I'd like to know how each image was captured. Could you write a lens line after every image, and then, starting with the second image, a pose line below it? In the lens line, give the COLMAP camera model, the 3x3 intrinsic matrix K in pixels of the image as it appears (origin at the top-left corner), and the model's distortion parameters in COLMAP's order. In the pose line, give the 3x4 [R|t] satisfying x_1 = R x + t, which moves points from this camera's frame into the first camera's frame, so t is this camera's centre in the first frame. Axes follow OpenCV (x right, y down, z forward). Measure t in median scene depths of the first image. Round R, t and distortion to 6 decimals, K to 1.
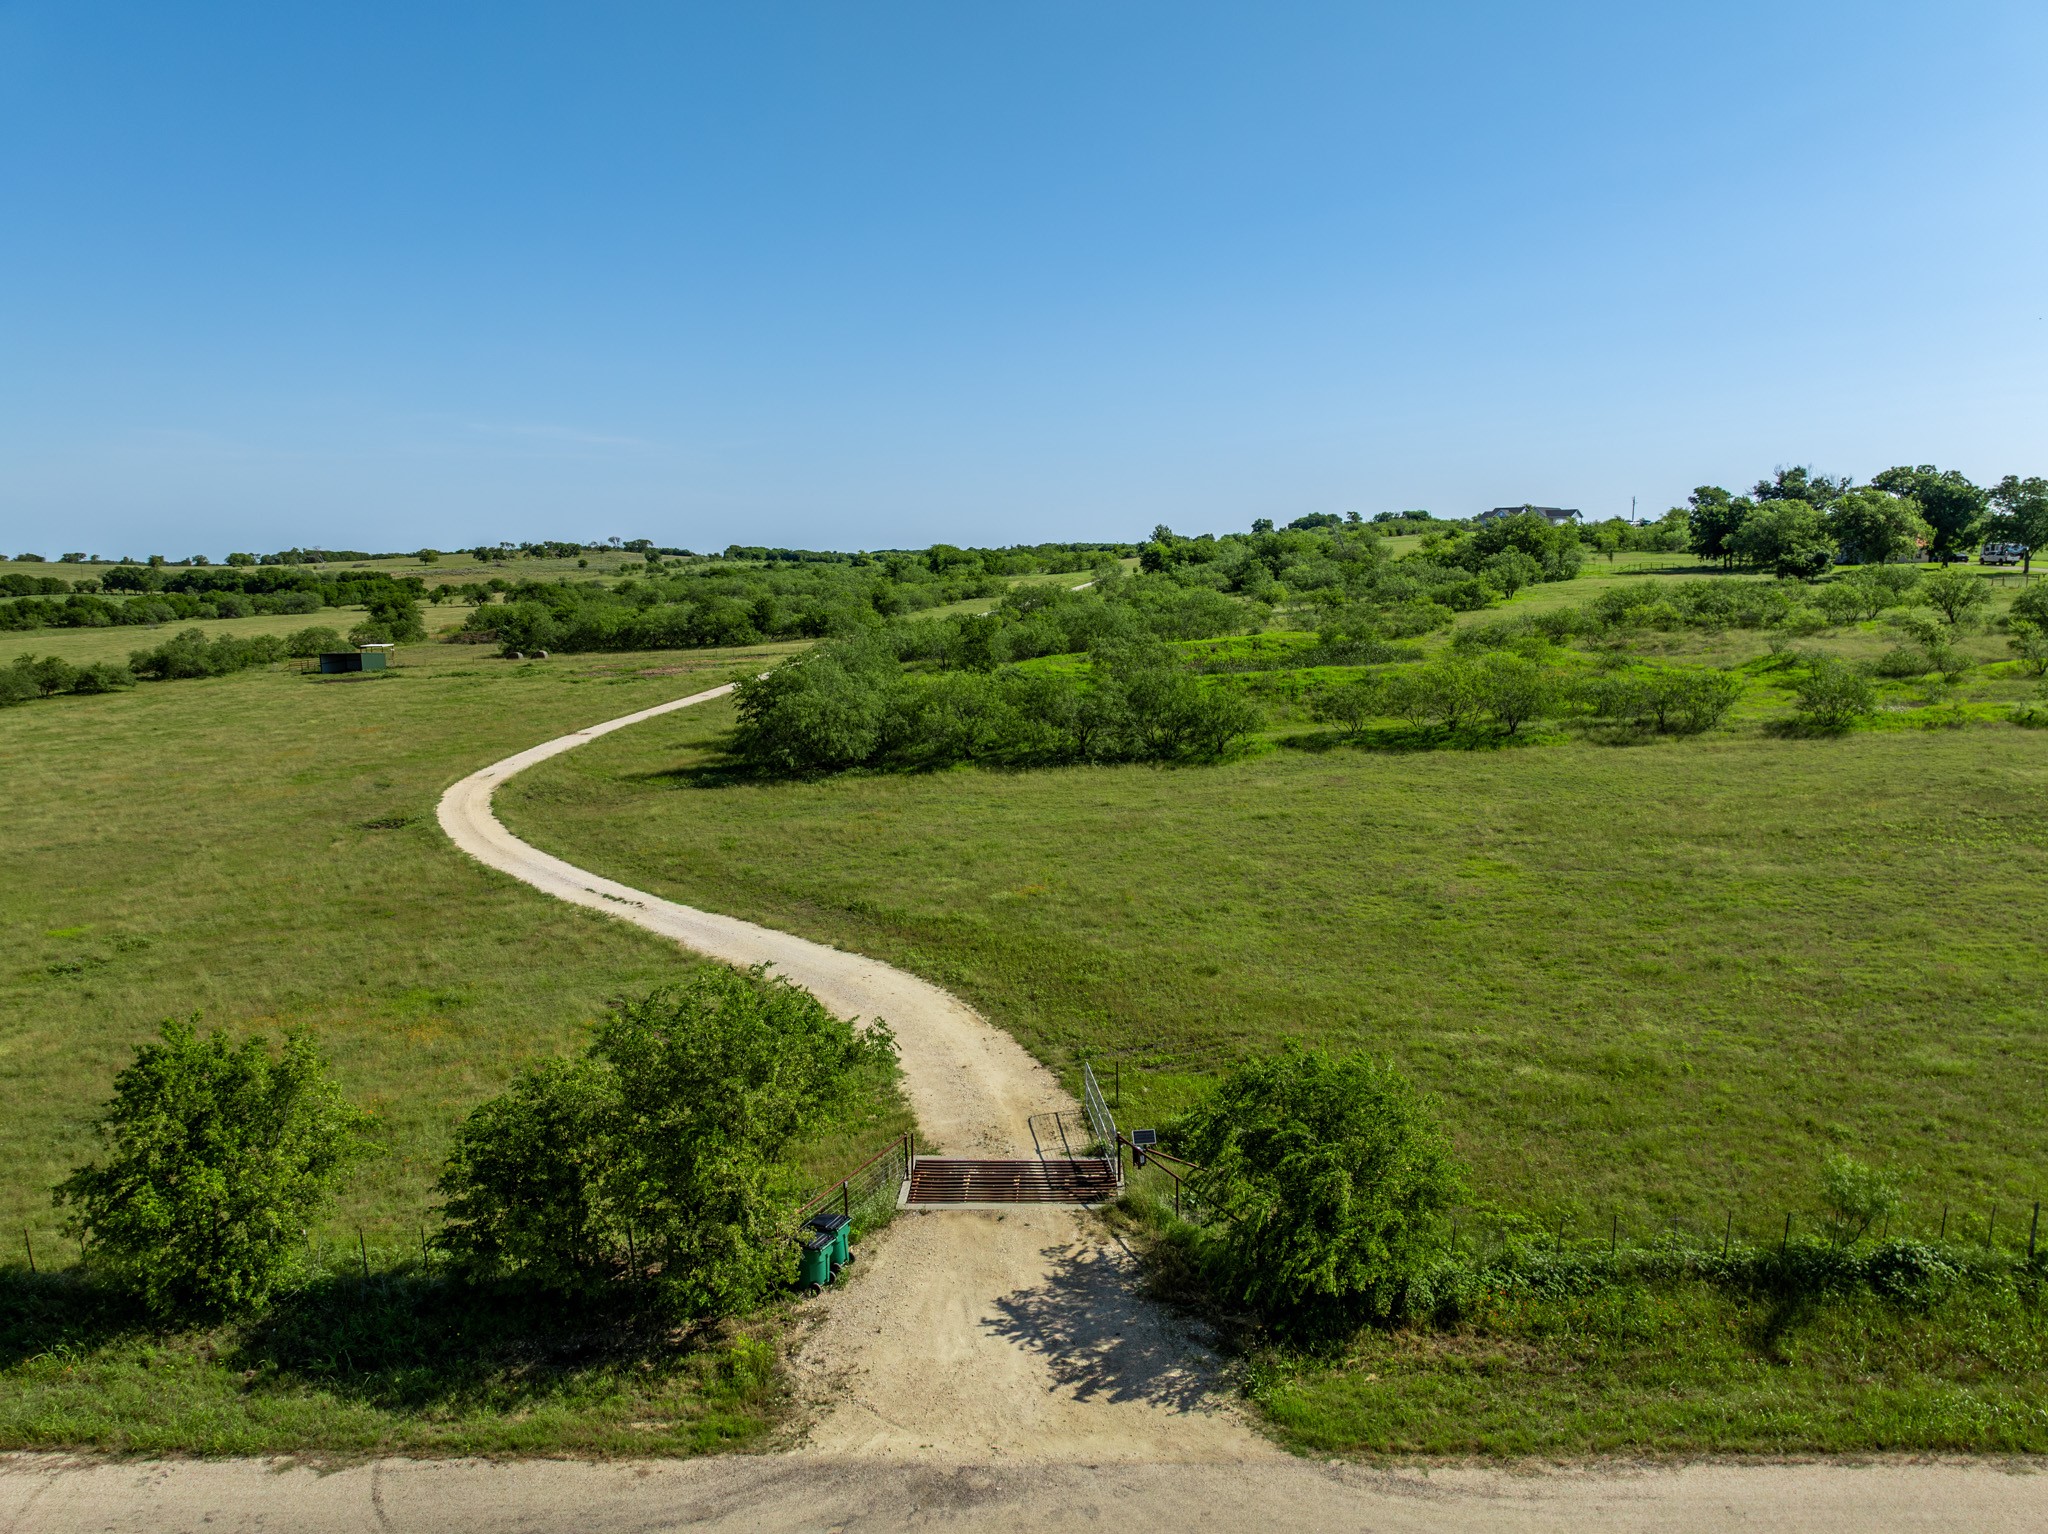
lens RADIAL K [[1420.6, 0, 1021.2], [0, 1420.6, 768.2], [0, 0, 1]] dist [-0.032357, 0.014164]
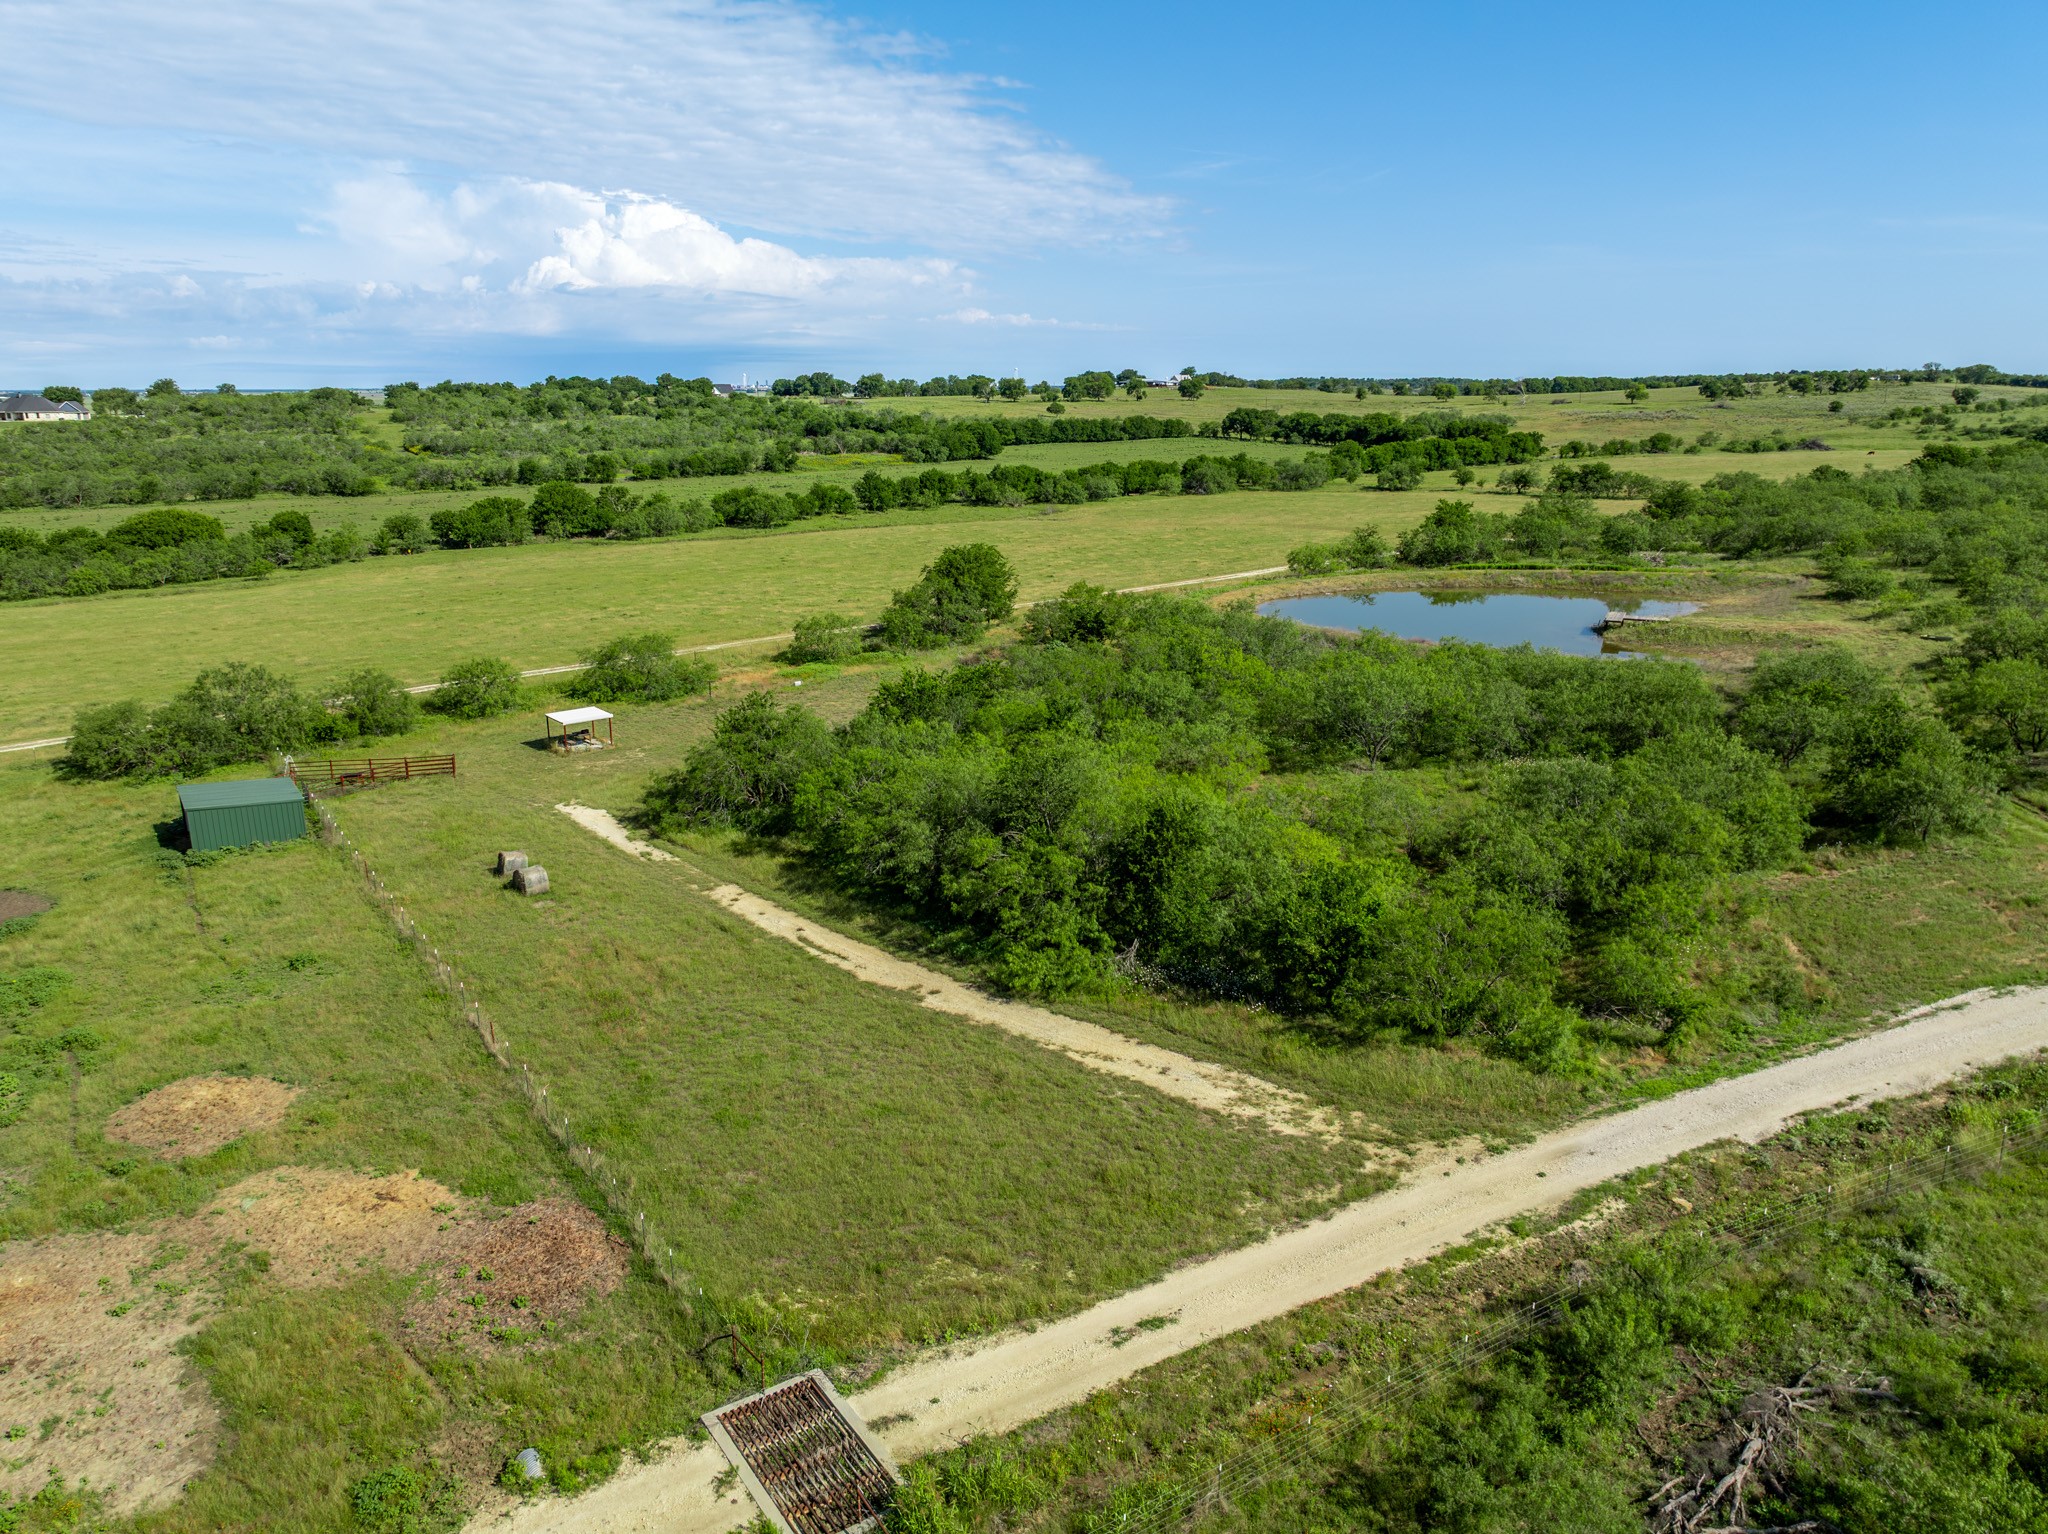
lens RADIAL K [[1420.6, 0, 1026.7], [0, 1420.6, 754.7], [0, 0, 1]] dist [-0.032357, 0.014164]
pose [[0.637536, 0.199515, -0.744138, -0.003763], [-0.110747, 0.979587, 0.167761, -0.096737], [0.762419, -0.024543, 0.646618, 0.458962]]
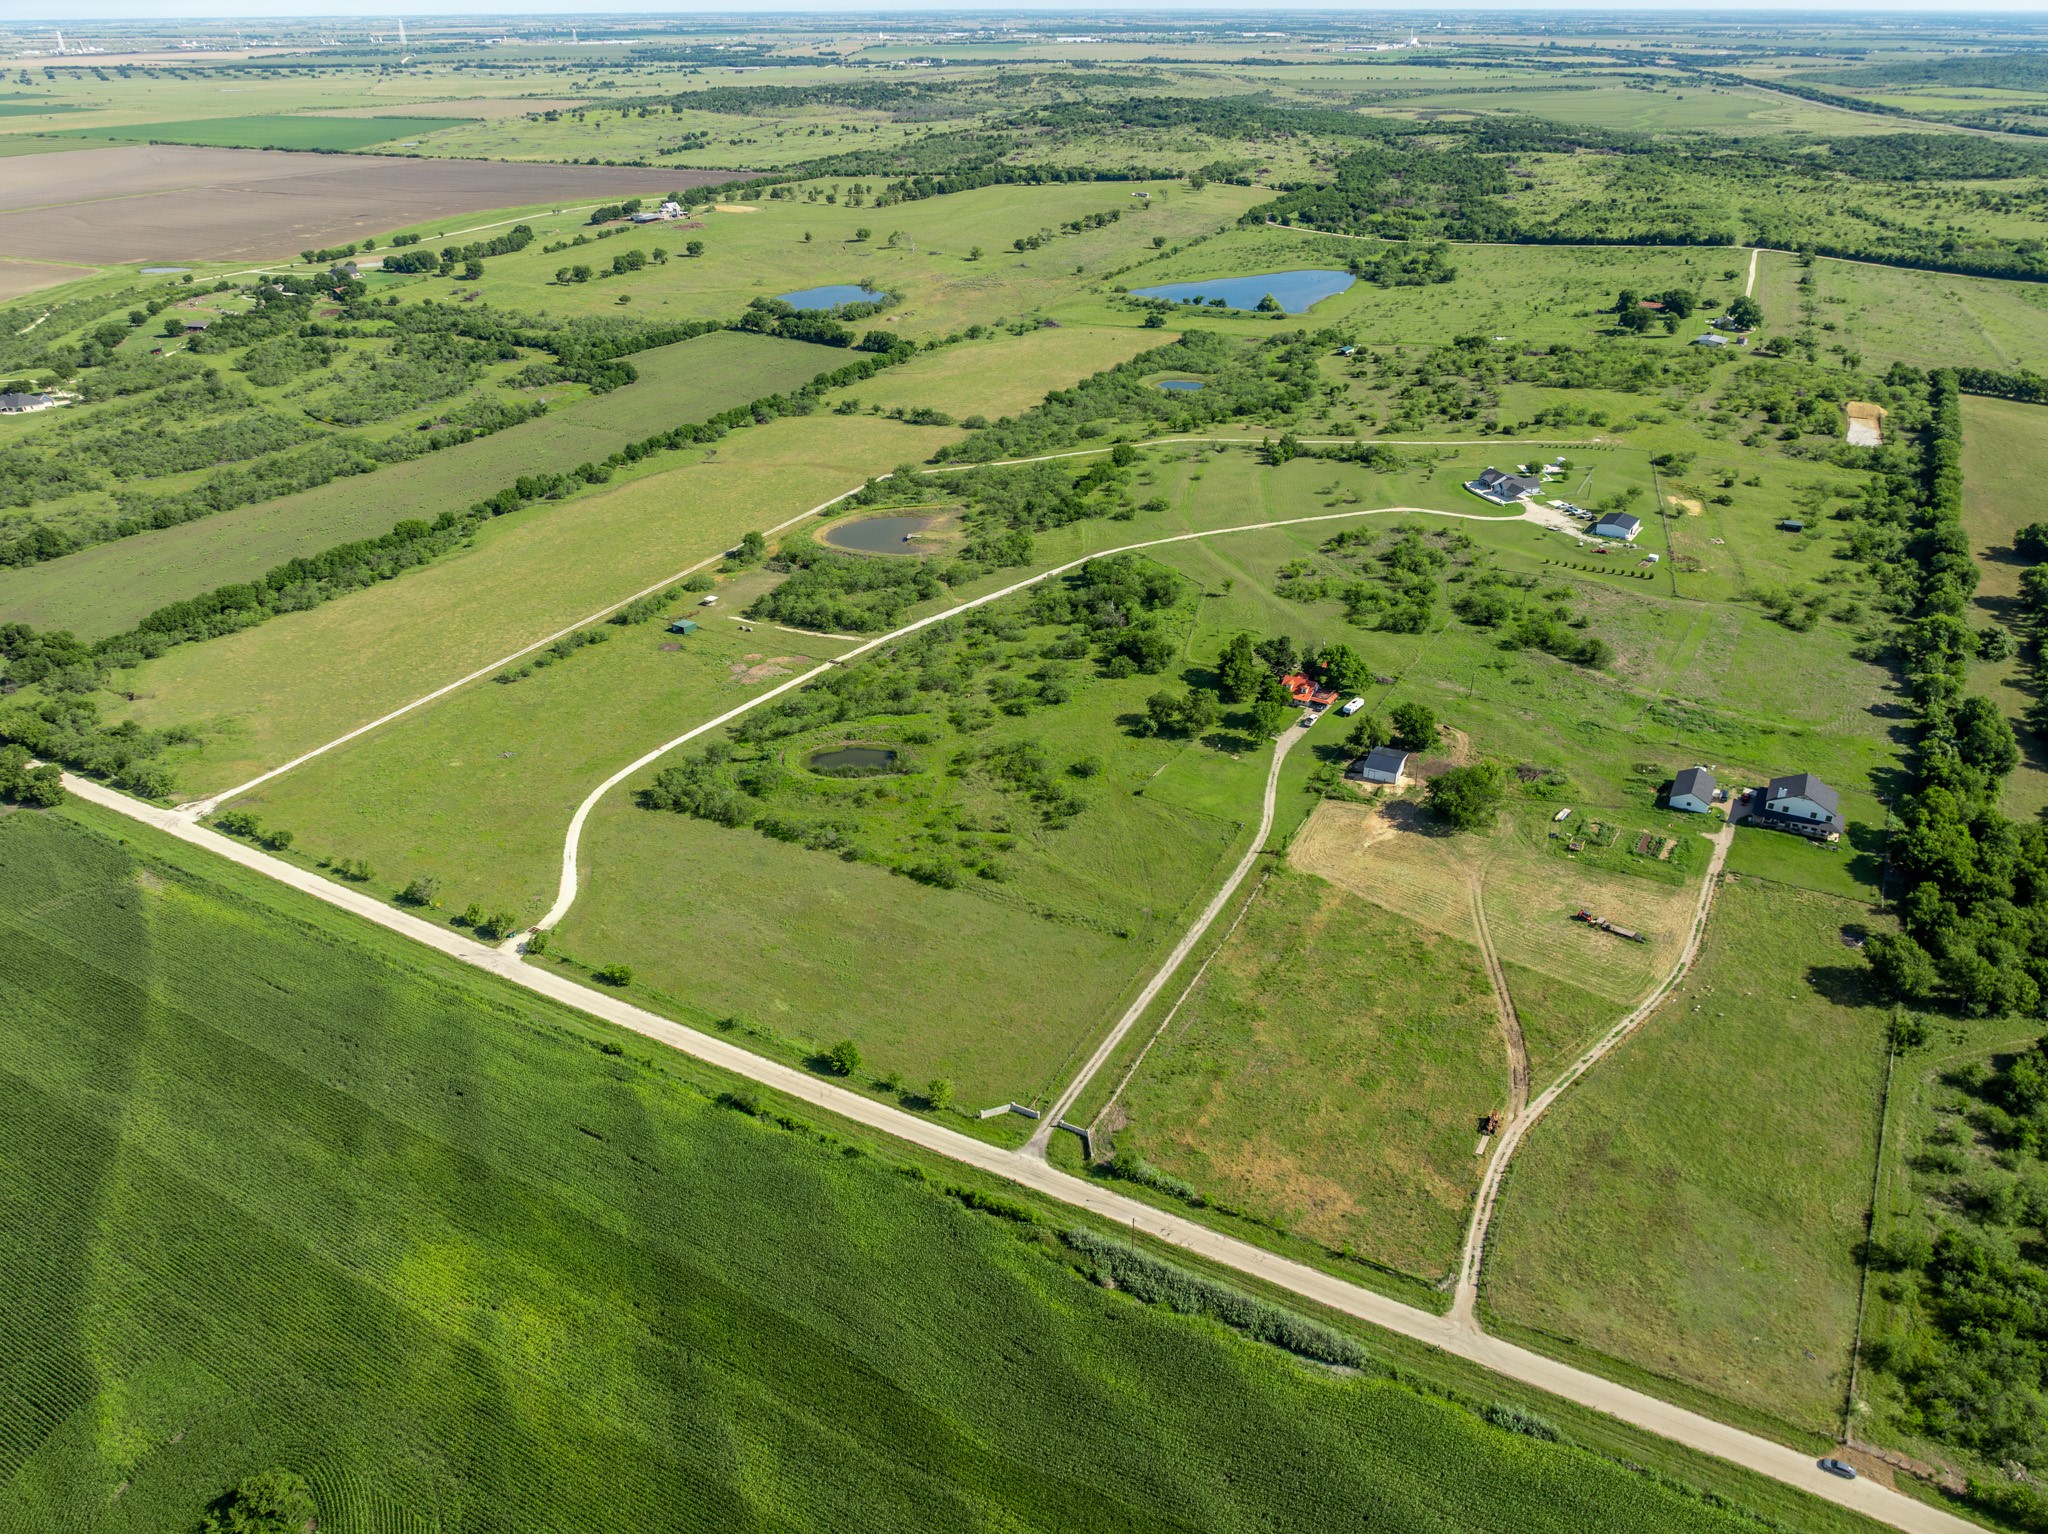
lens RADIAL K [[1420.6, 0, 1017.1], [0, 1420.6, 764.3], [0, 0, 1]] dist [-0.032357, 0.014164]
pose [[0.875944, 0.233875, -0.421930, 0.626781], [-0.070528, 0.927311, 0.367586, -0.429875], [0.477230, -0.292227, 0.828767, -0.487332]]
